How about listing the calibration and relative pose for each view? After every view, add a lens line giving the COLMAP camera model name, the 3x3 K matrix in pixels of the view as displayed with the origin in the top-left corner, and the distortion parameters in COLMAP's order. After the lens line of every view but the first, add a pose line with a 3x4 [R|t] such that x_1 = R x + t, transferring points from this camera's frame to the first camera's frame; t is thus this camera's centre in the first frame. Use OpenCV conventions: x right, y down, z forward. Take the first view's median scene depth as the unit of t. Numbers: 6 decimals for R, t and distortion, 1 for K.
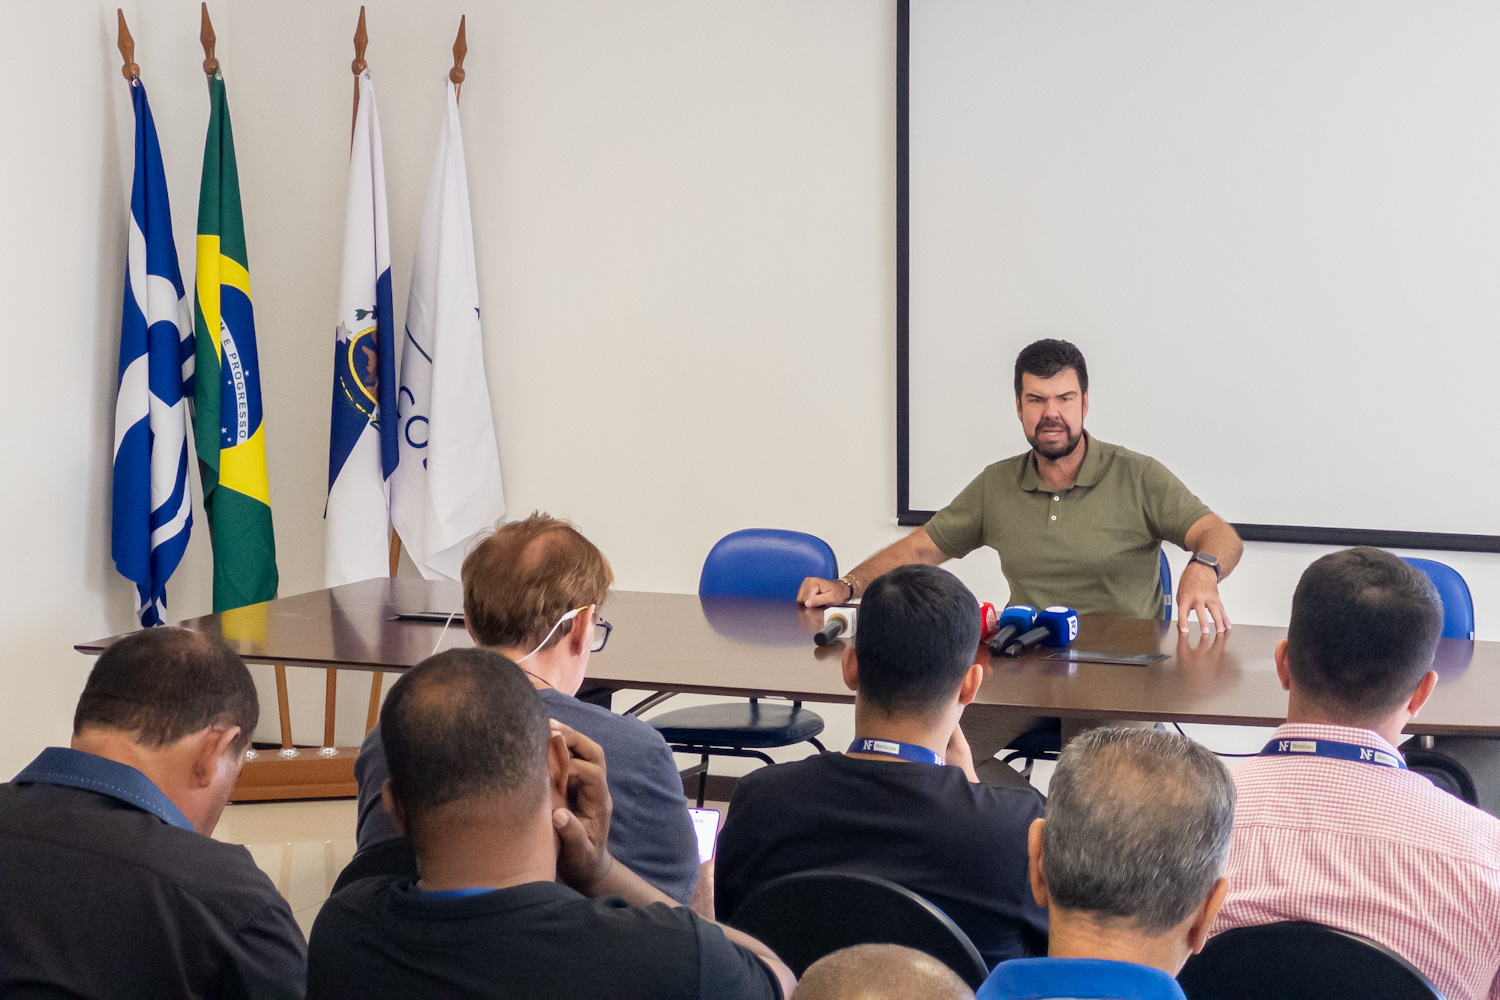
lens RADIAL K [[3293.1, 0, 871.9], [0, 3293.1, 500.1], [0, 0, 1]] dist [0.193630, -0.239890]
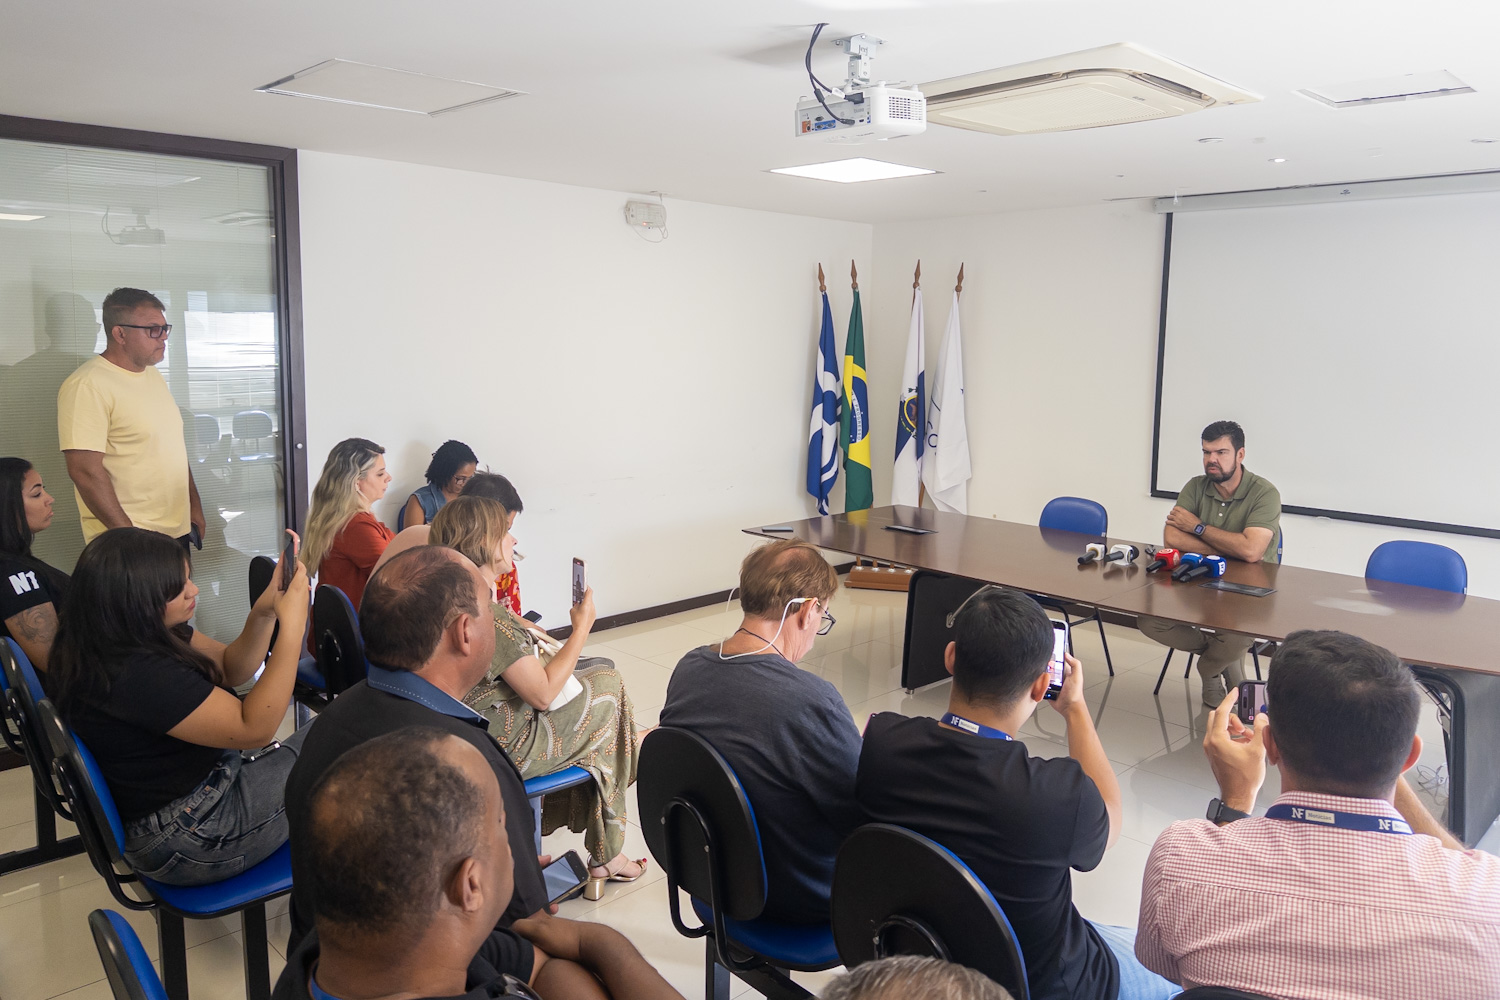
lens RADIAL K [[1019.0, 0, 747.6], [0, 1019.0, 454.0], [0, 0, 1]] dist [0.058345, -0.102104]
pose [[0.909101, 0.061082, -0.412072, 0.043126], [-0.058186, 0.998114, 0.019585, -0.018298], [0.412491, 0.006172, 0.910941, 0.291517]]
